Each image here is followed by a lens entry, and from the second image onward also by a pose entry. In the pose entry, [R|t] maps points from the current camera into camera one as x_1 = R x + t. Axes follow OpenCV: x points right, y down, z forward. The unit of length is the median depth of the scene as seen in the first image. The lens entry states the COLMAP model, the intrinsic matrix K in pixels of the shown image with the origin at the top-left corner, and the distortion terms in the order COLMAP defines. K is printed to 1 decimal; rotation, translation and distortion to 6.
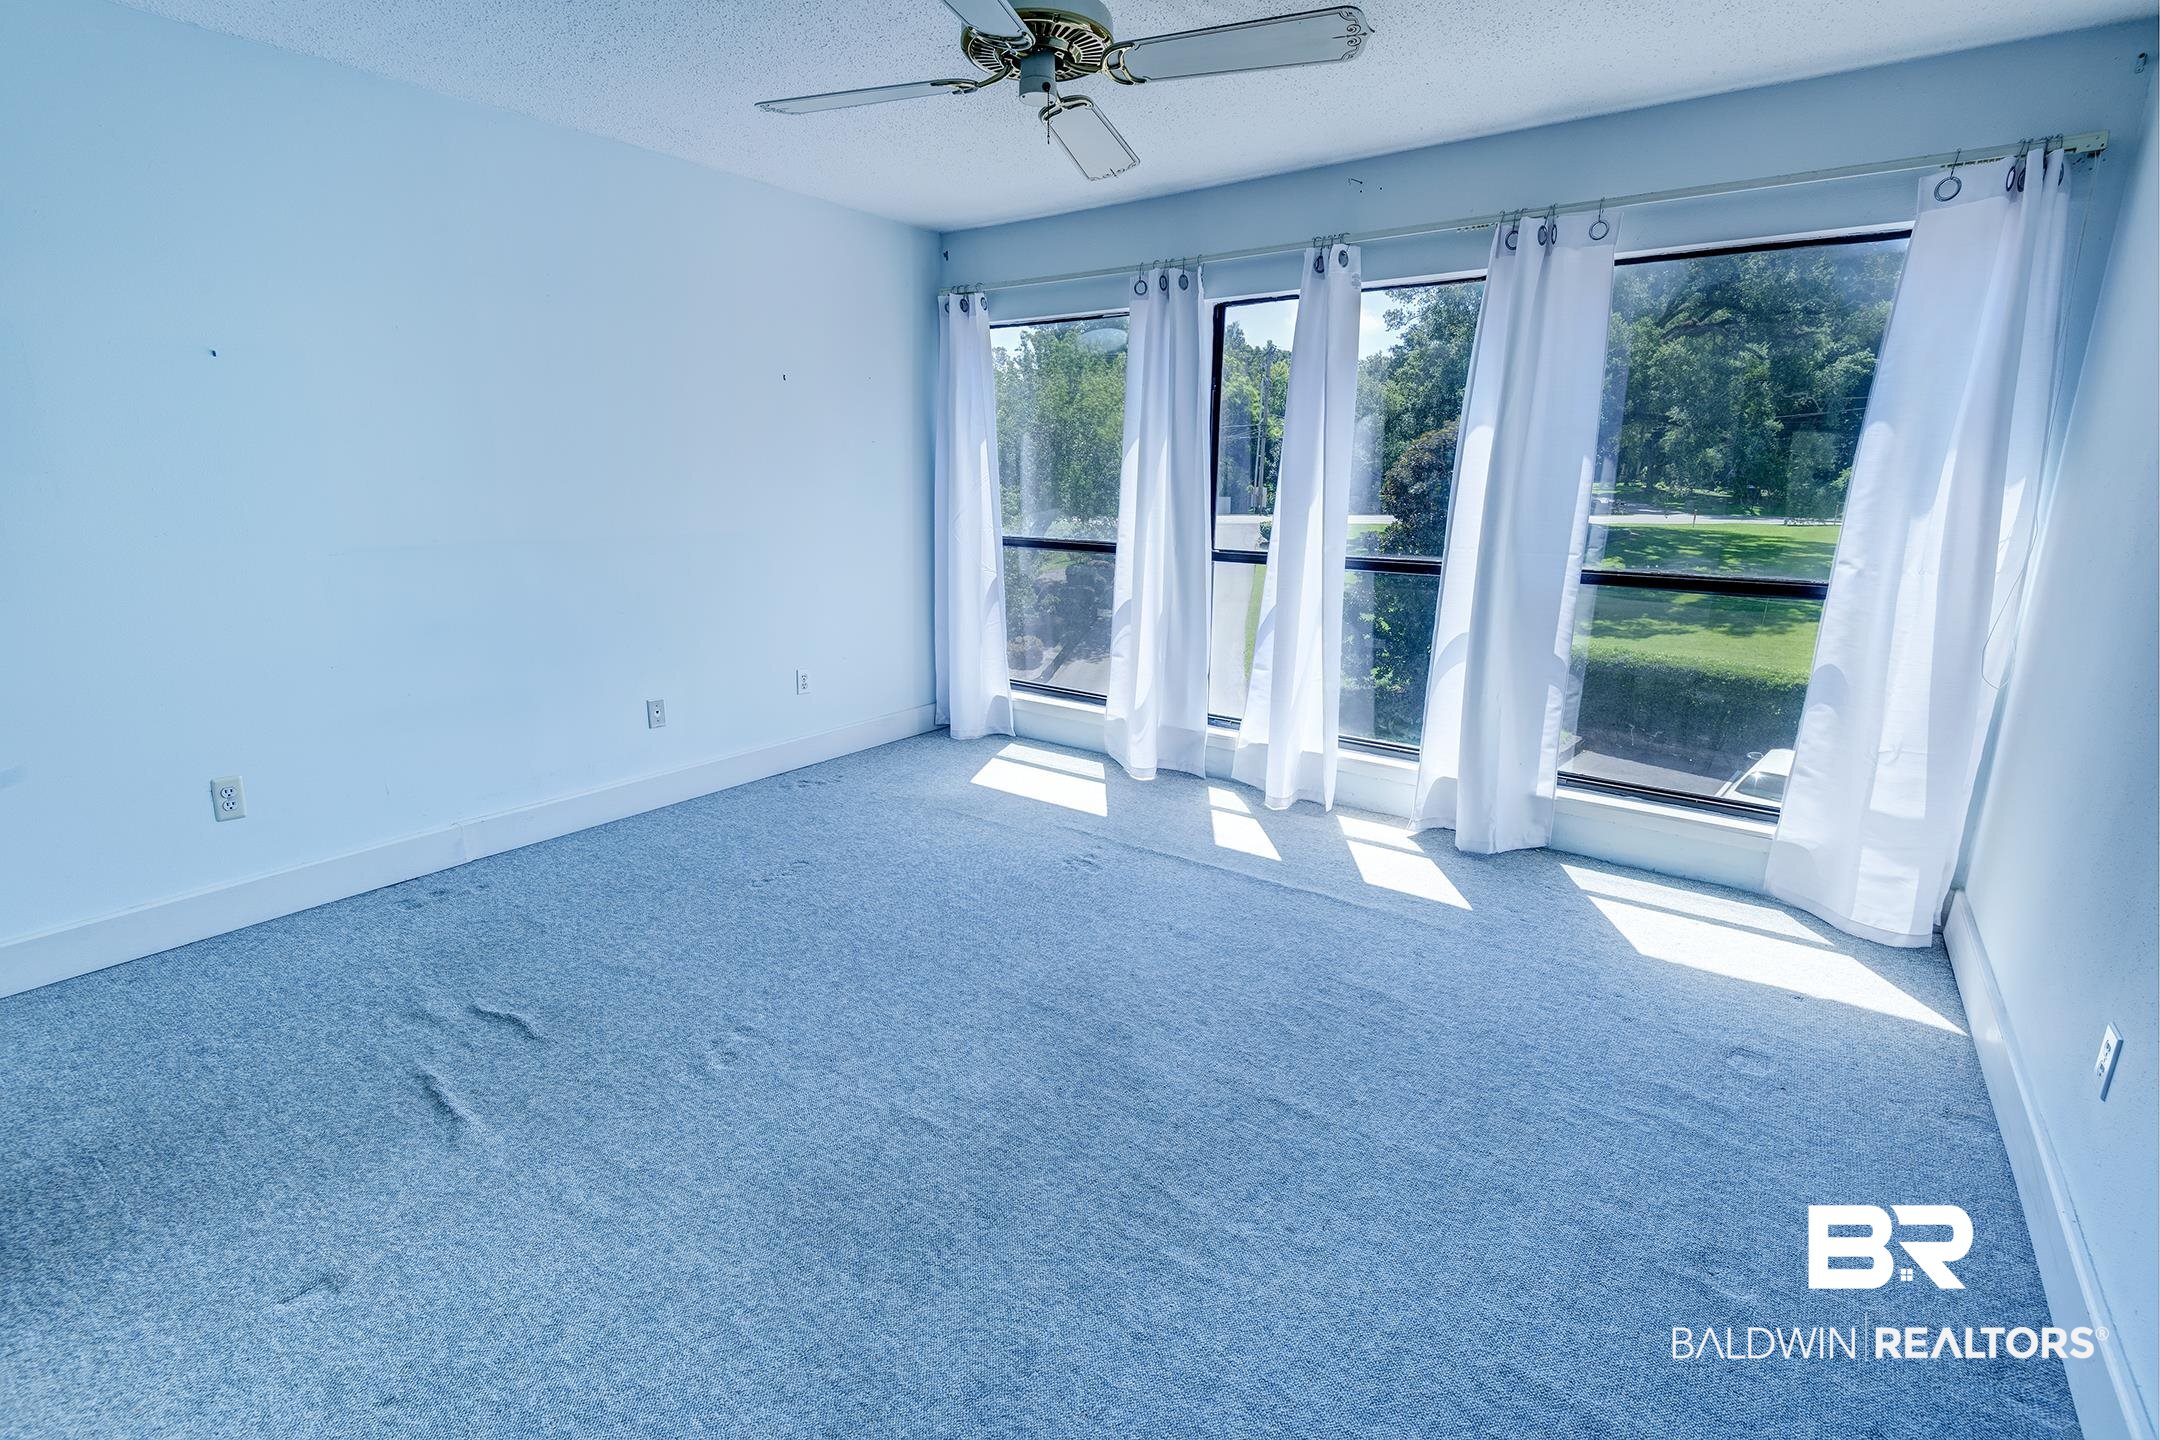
lens RADIAL K [[973.8, 0, 1080.0], [0, 973.8, 720.0], [0, 0, 1]] dist [0.043800, -0.028575]
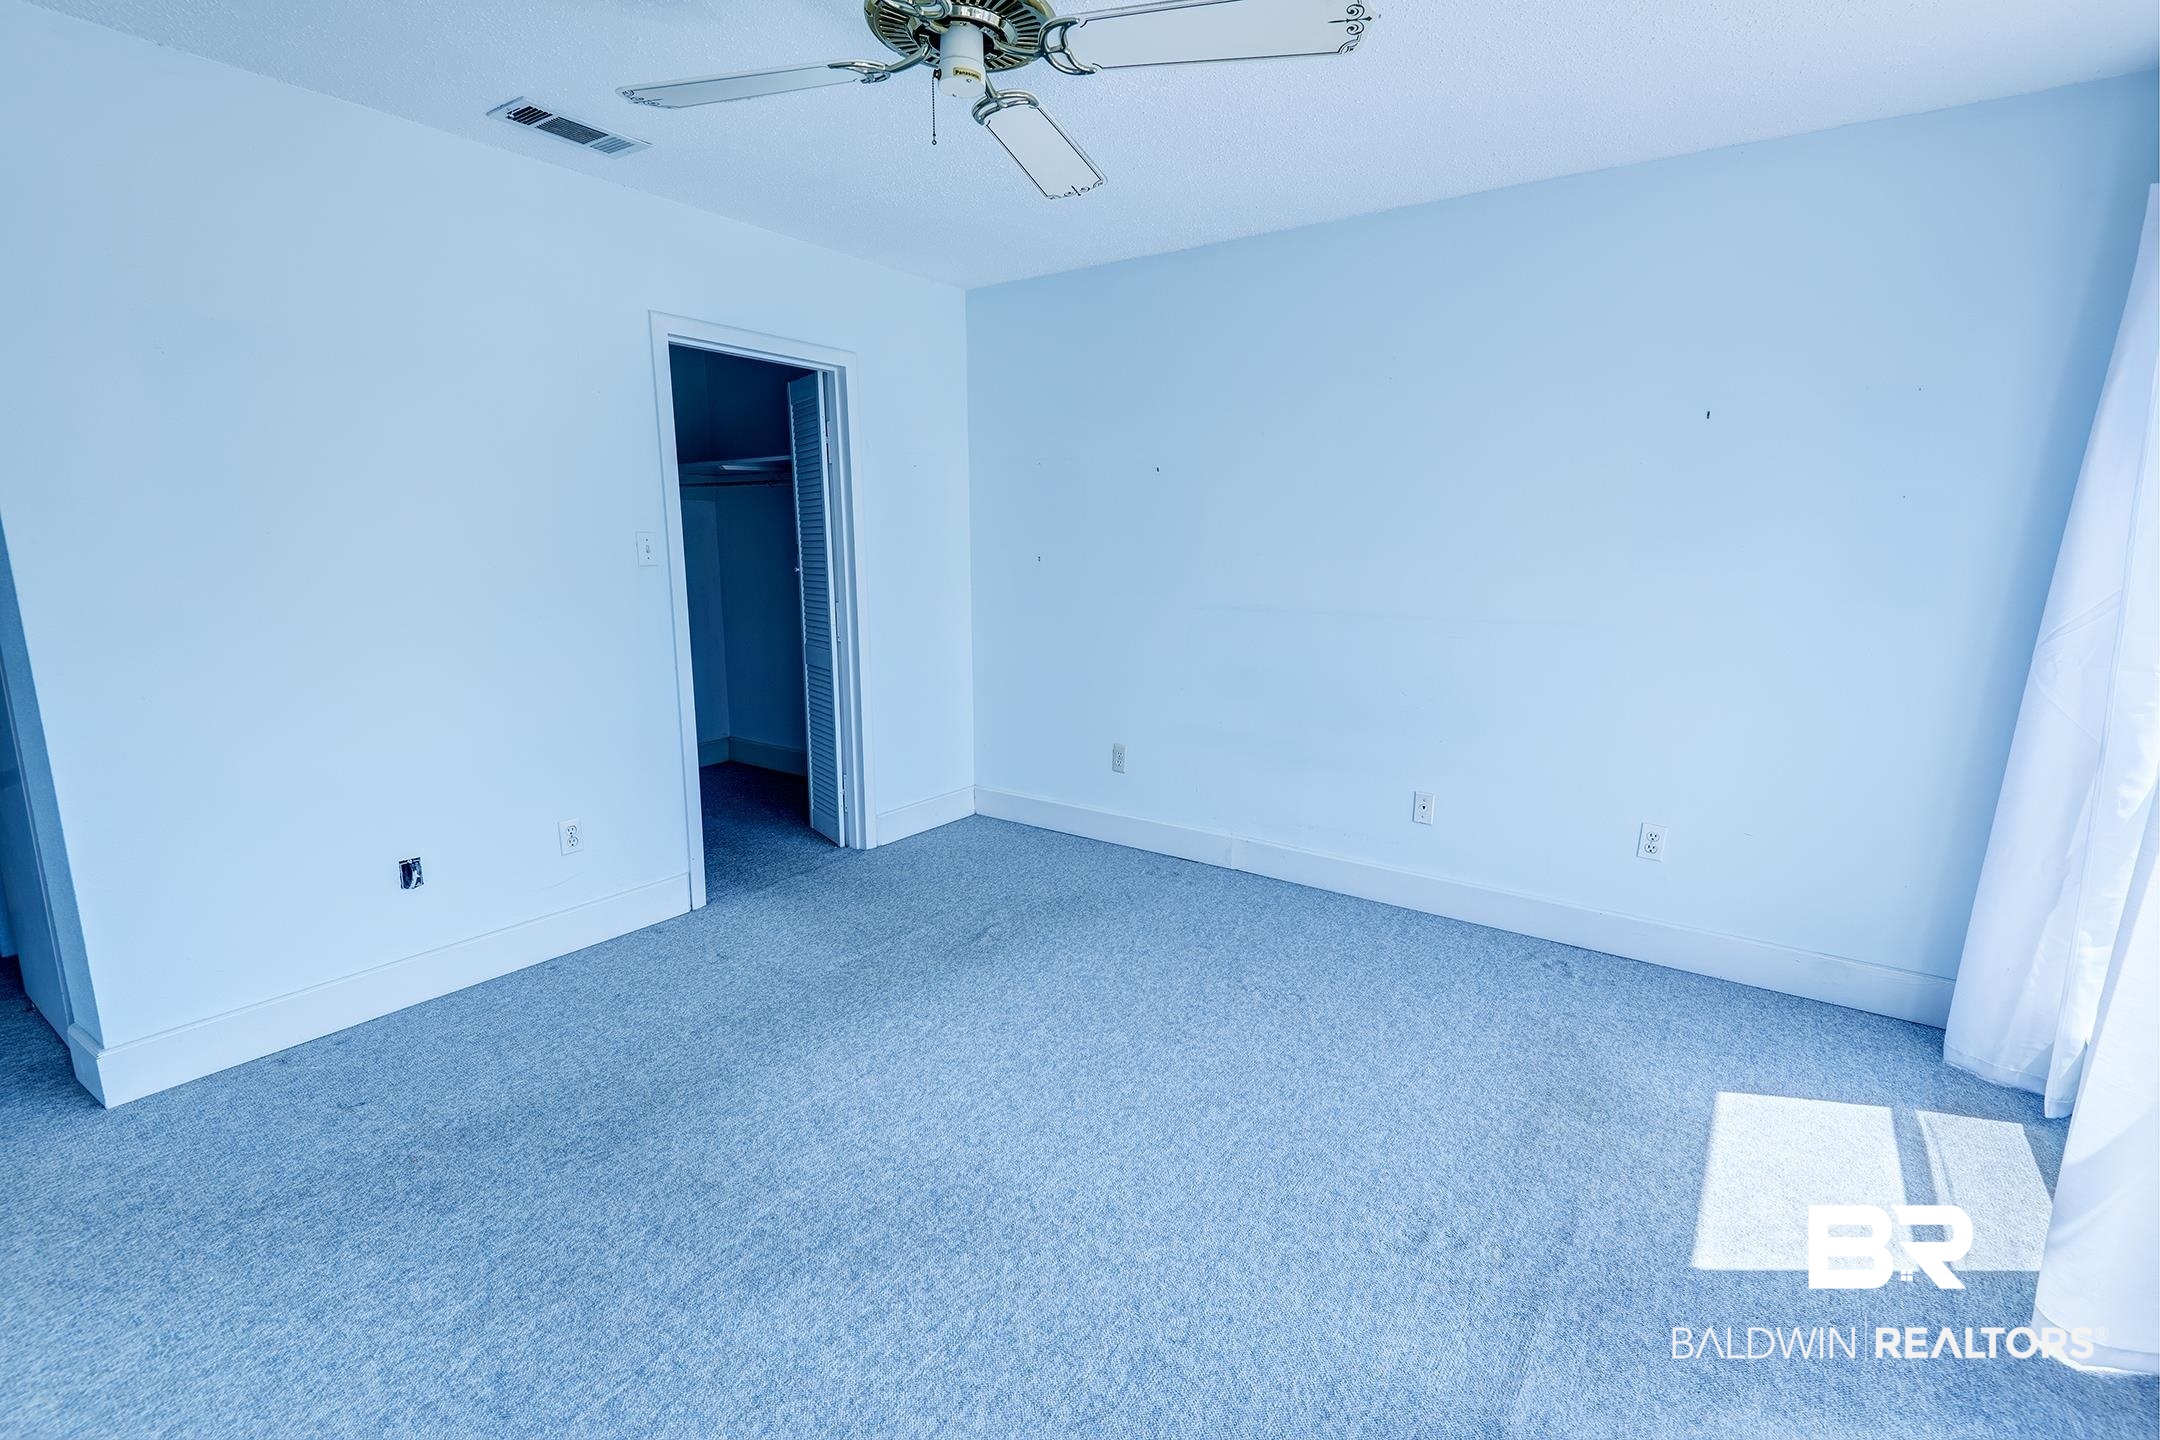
lens RADIAL K [[973.8, 0, 1080.0], [0, 973.8, 720.0], [0, 0, 1]] dist [0.043800, -0.028575]
pose [[0.009418, 0.187180, -0.982281, 0.507649], [-0.248325, 0.951990, 0.179027, -0.192455], [0.968631, 0.242238, 0.055447, 0.695866]]
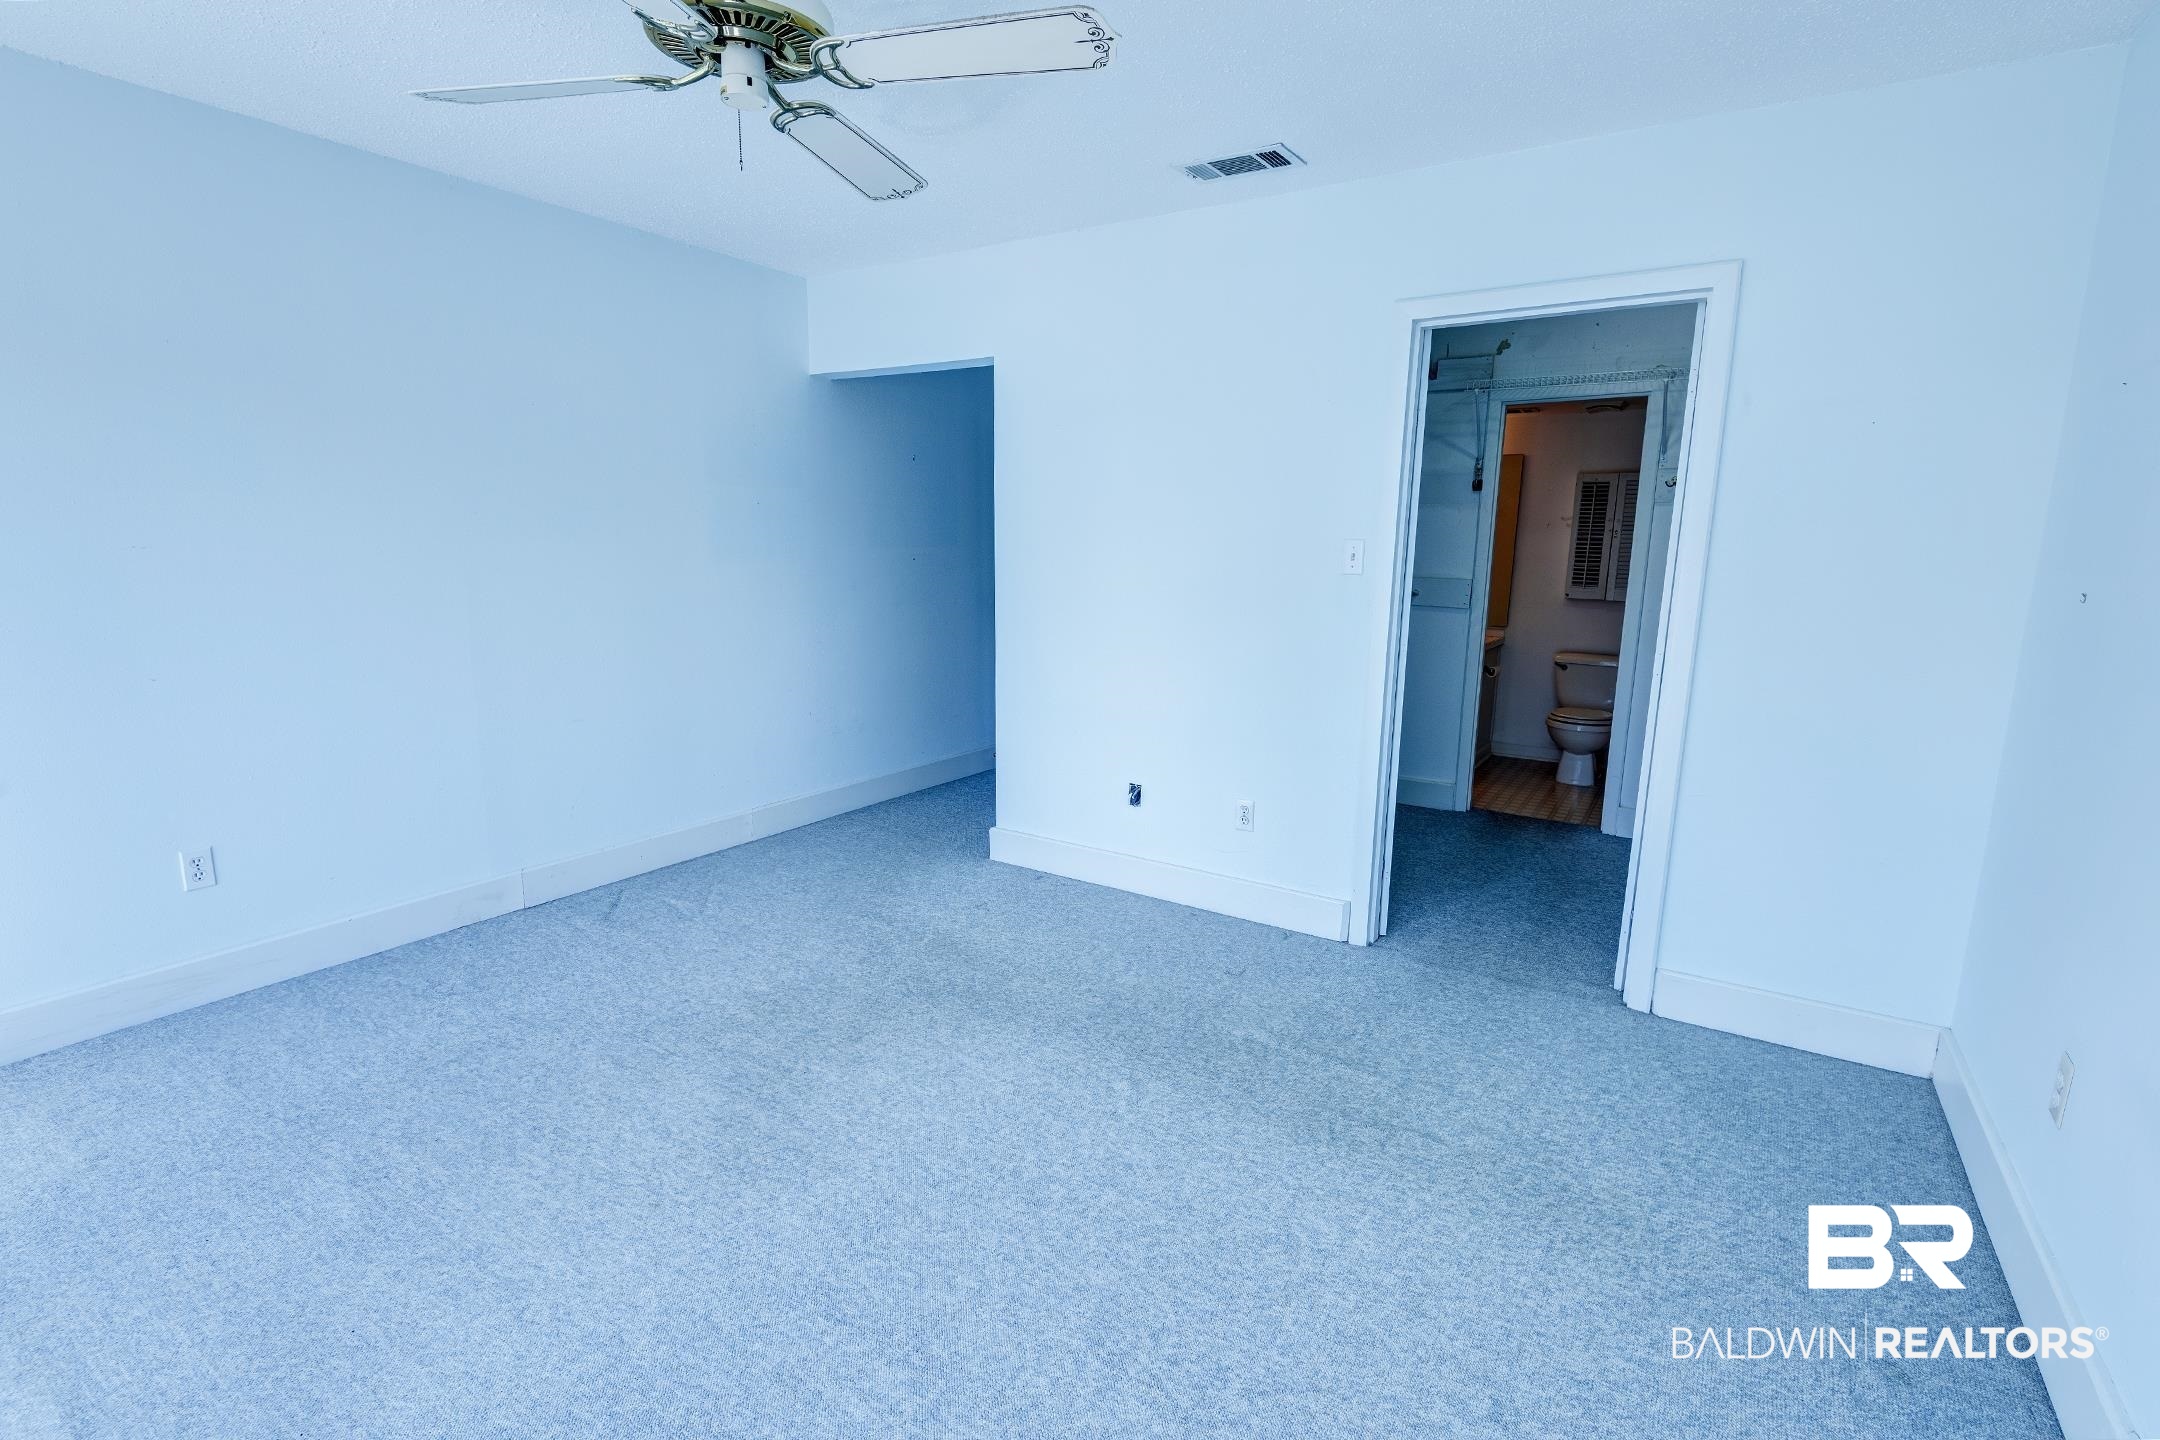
lens RADIAL K [[973.8, 0, 1080.0], [0, 973.8, 720.0], [0, 0, 1]] dist [0.043800, -0.028575]
pose [[-0.998202, 0.004604, -0.059767, -0.173641], [-0.021133, 0.906005, 0.422739, -0.325483], [0.056095, 0.423242, -0.904278, 1.194717]]
